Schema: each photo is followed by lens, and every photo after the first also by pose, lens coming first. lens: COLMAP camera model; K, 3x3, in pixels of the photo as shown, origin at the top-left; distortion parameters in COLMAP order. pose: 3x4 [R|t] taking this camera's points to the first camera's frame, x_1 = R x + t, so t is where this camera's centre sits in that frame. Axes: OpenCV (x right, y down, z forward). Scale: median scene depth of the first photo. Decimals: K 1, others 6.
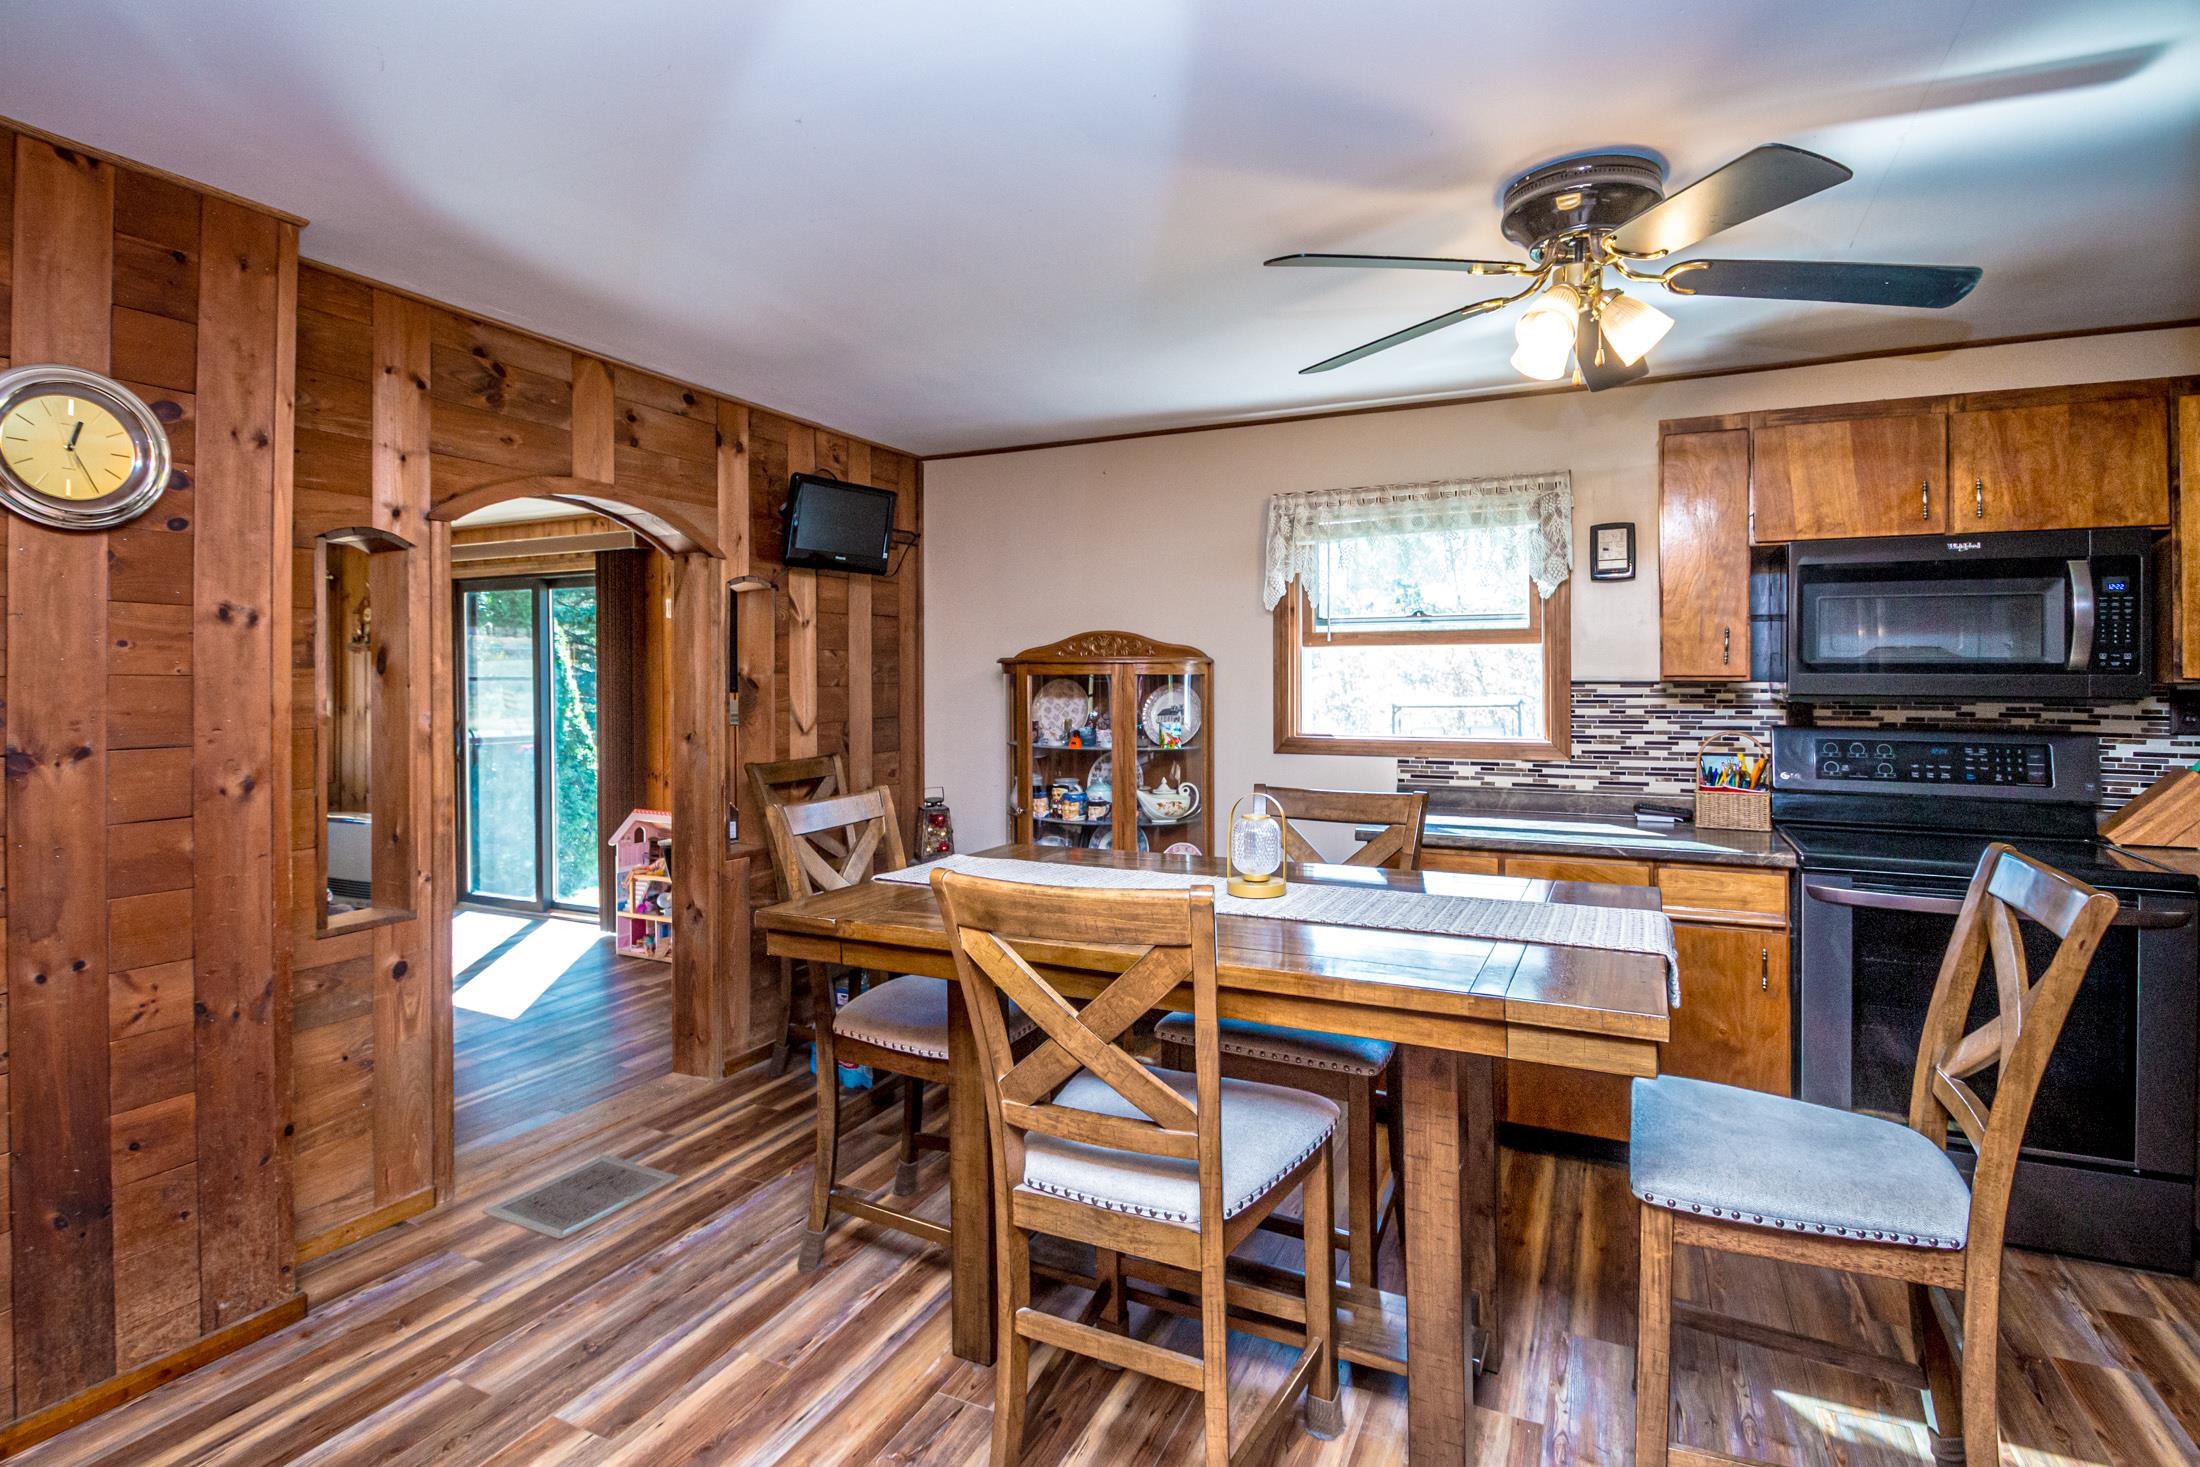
lens RADIAL K [[1057.5, 0, 1105.7], [0, 1057.5, 687.6], [0, 0, 1]] dist [0.000090, -0.012961]
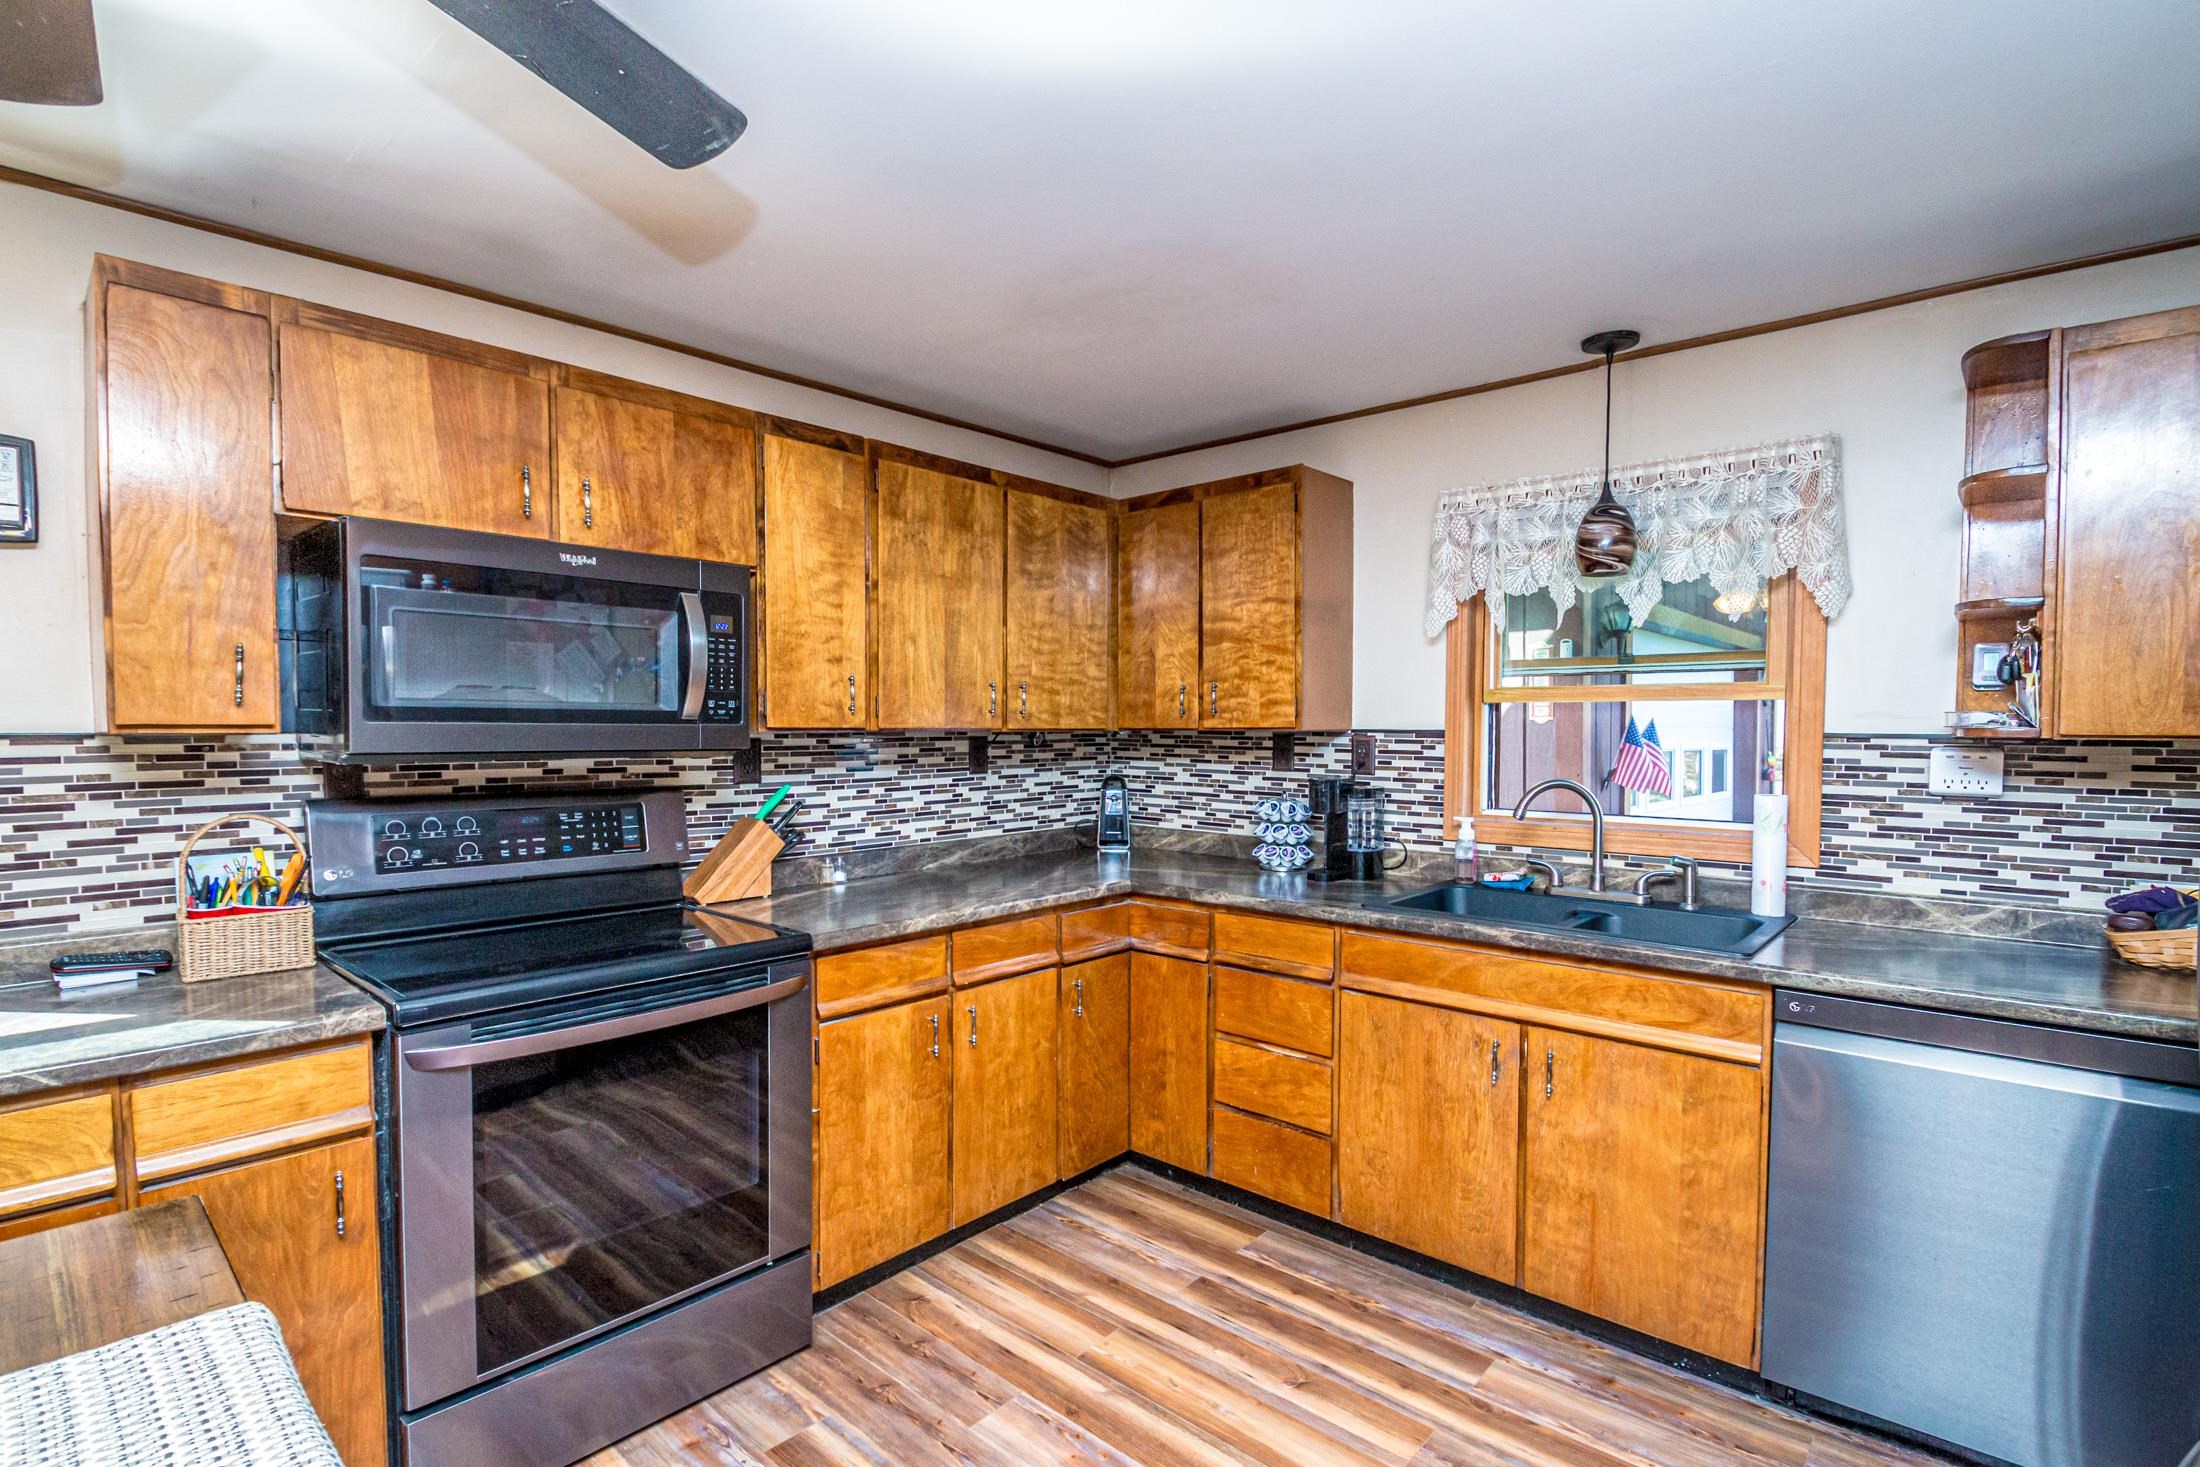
lens RADIAL K [[1066.5, 0, 1108.6], [0, 1066.5, 756.2], [0, 0, 1]] dist [0.029540, -0.027963]
pose [[0.282713, -0.029800, 0.958741, 0.143418], [0.004870, 0.999549, 0.029632, -0.009142], [-0.959192, -0.003709, 0.282731, 0.356033]]
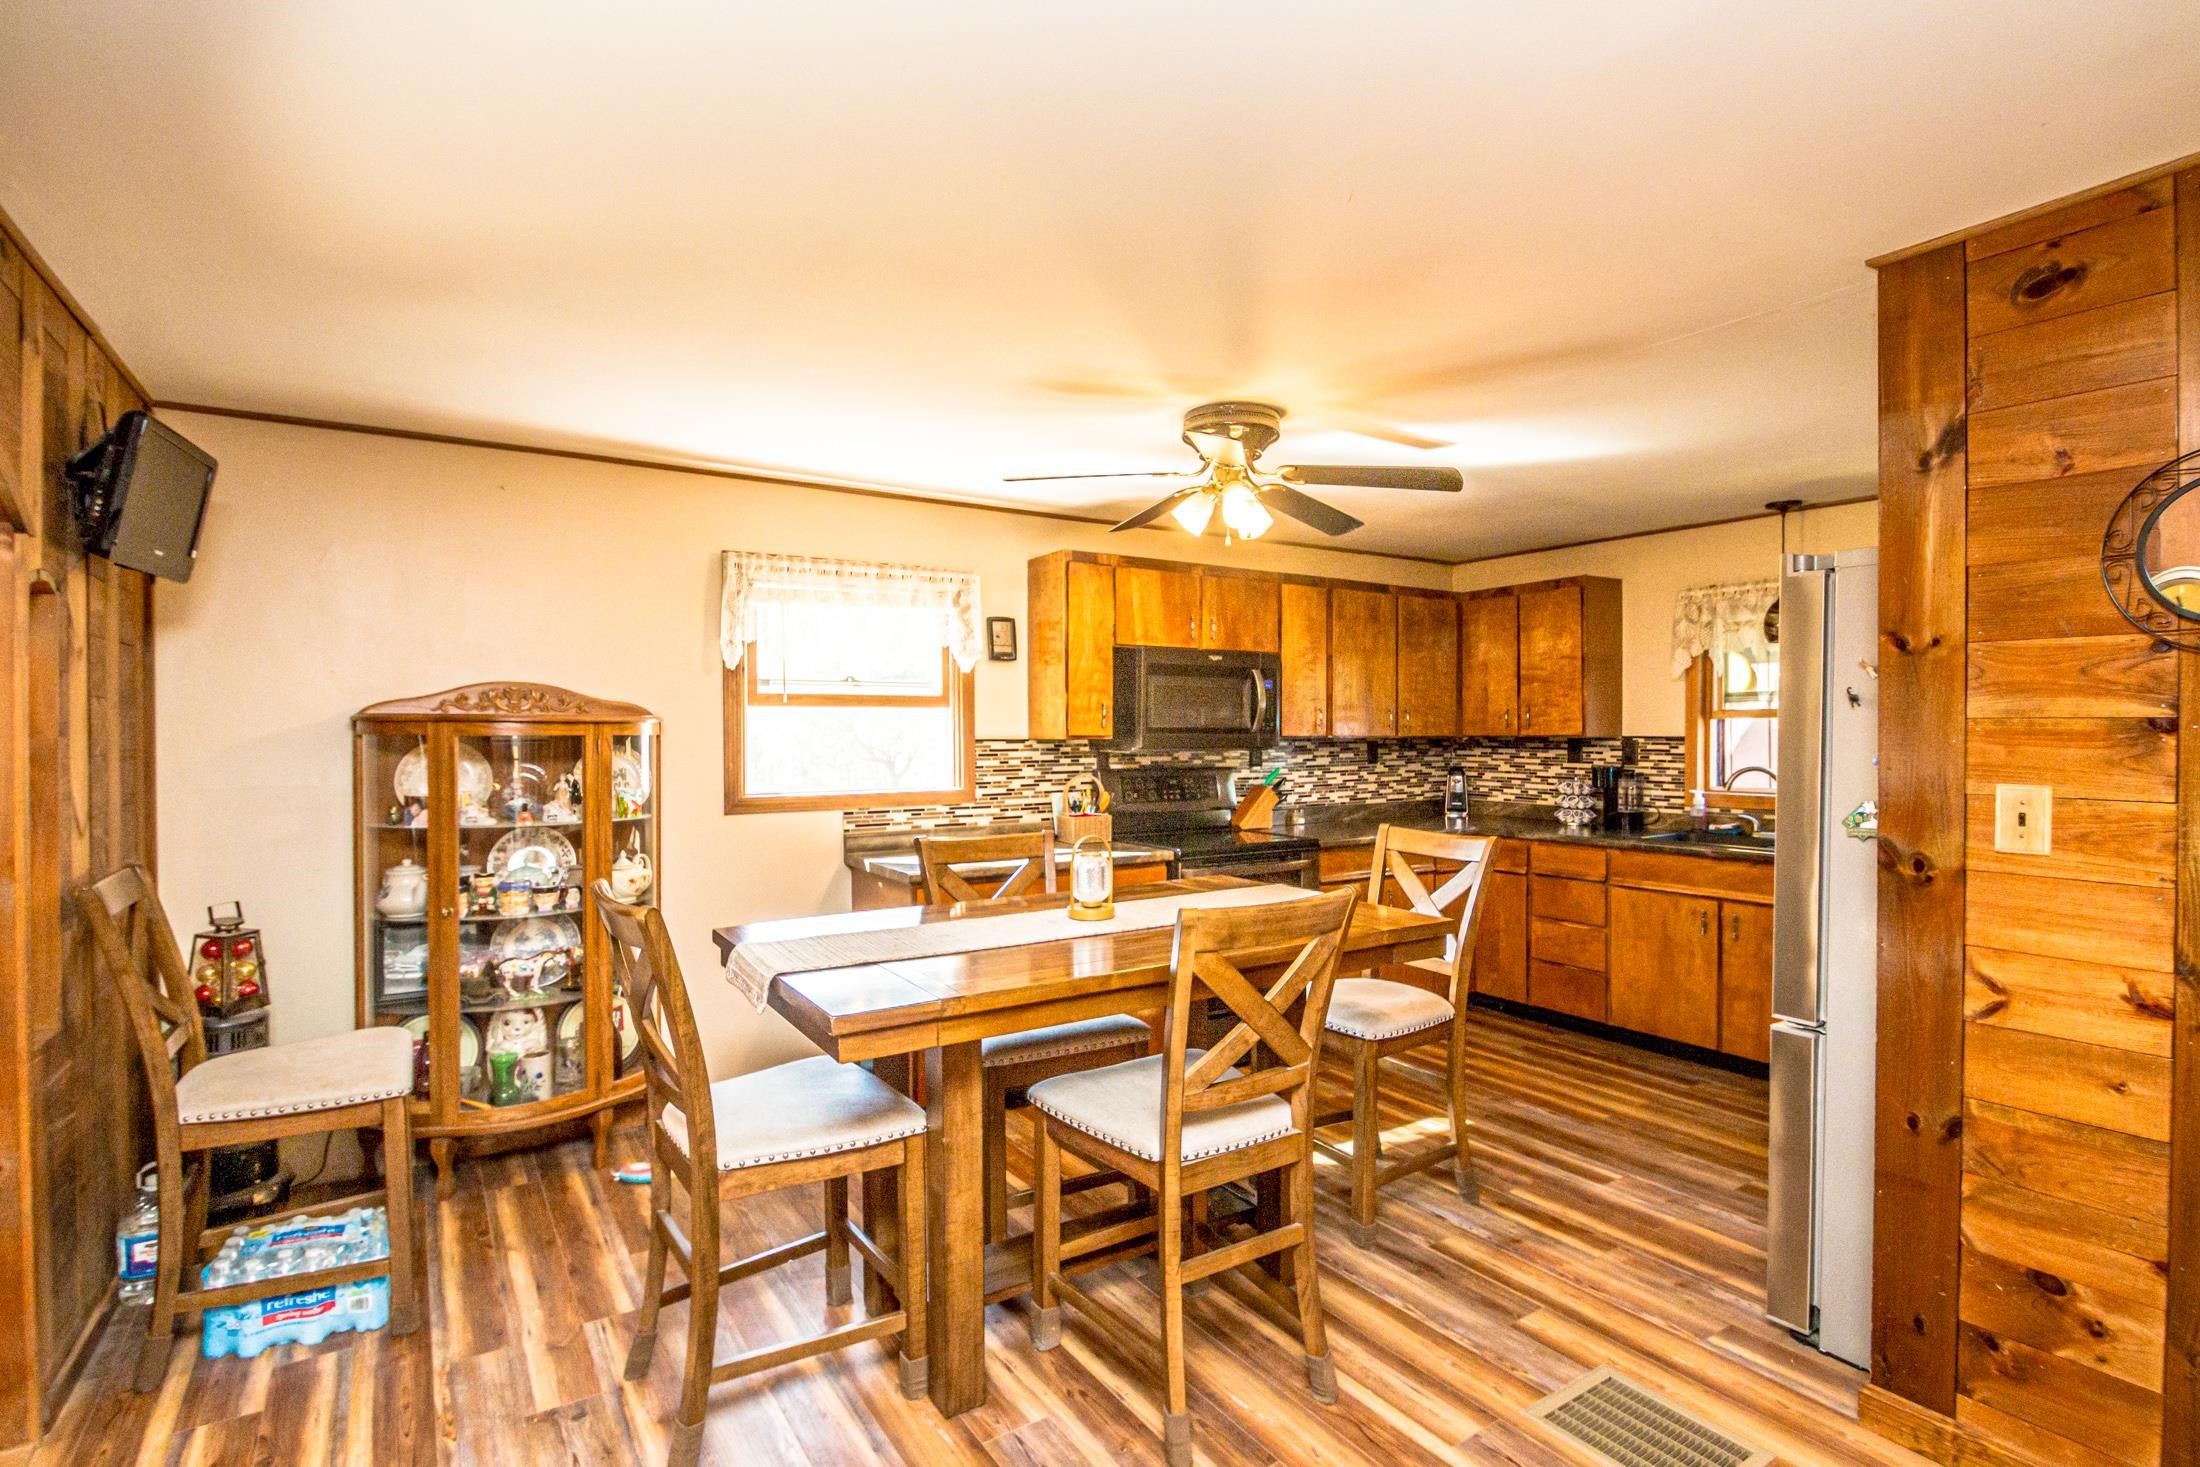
lens RADIAL K [[1073.1, 0, 1103.1], [0, 1073.1, 740.6], [0, 0, 1]] dist [0.018241, -0.014336]
pose [[0.516558, -0.008496, 0.856210, -0.661061], [0.007970, 0.999955, 0.005114, -0.011357], [-0.856215, 0.004182, 0.516602, 0.244870]]
